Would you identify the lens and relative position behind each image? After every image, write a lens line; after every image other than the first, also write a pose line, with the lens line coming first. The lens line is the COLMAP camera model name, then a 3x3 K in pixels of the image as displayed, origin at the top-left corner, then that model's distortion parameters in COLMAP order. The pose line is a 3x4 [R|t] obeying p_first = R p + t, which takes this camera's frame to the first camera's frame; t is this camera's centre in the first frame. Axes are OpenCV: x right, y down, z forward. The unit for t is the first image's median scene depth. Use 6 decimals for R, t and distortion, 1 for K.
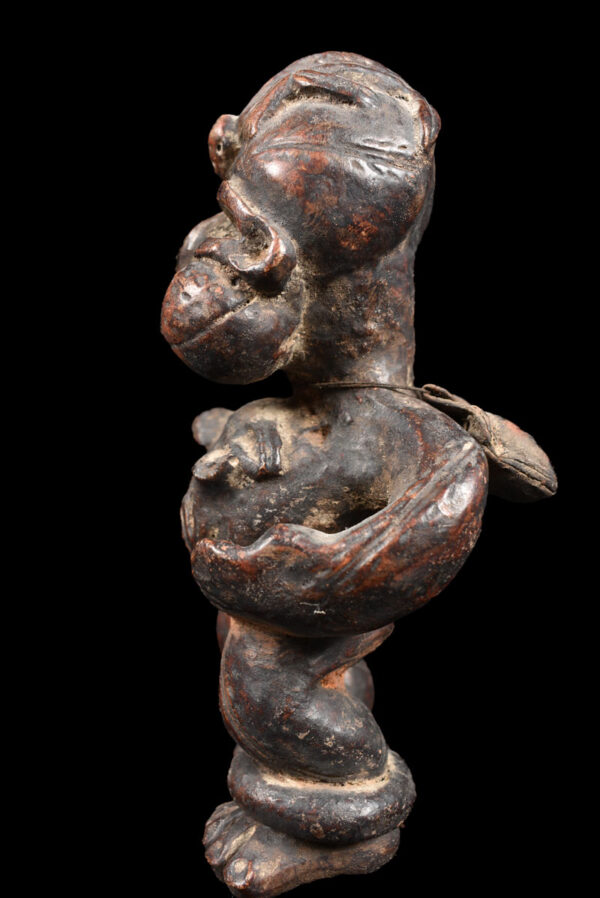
lens RADIAL K [[939.1, 0, 300.0], [0, 939.1, 449.0], [0, 0, 1]] dist [-0.090576, 0.002118]
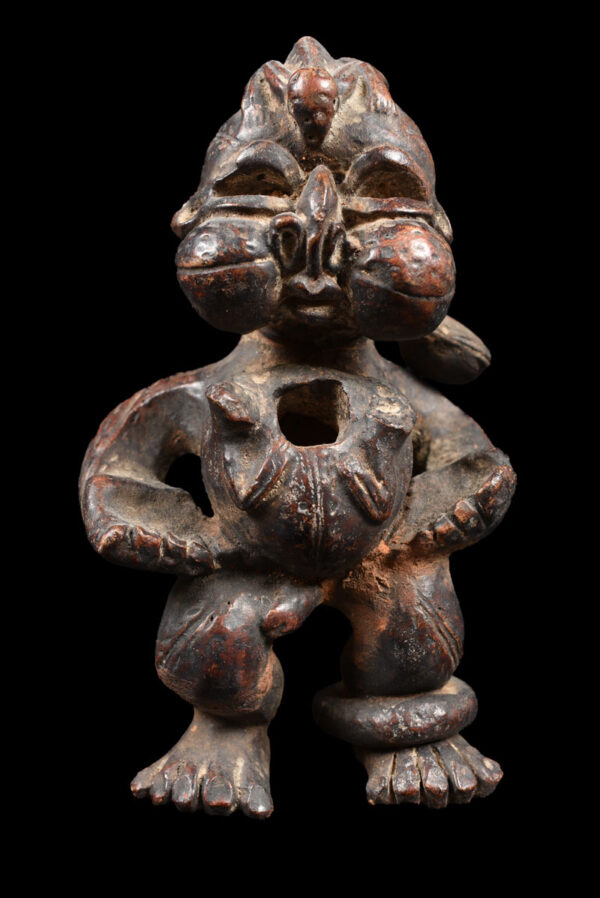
lens RADIAL K [[1023.6, 0, 300.0], [0, 1023.6, 449.0], [0, 0, 1]] dist [-0.077973, -0.006023]
pose [[-0.064095, -0.059633, 0.996160, -1.282288], [0.149418, 0.986387, 0.068662, -0.046602], [-0.986695, 0.153245, -0.054313, 1.259052]]
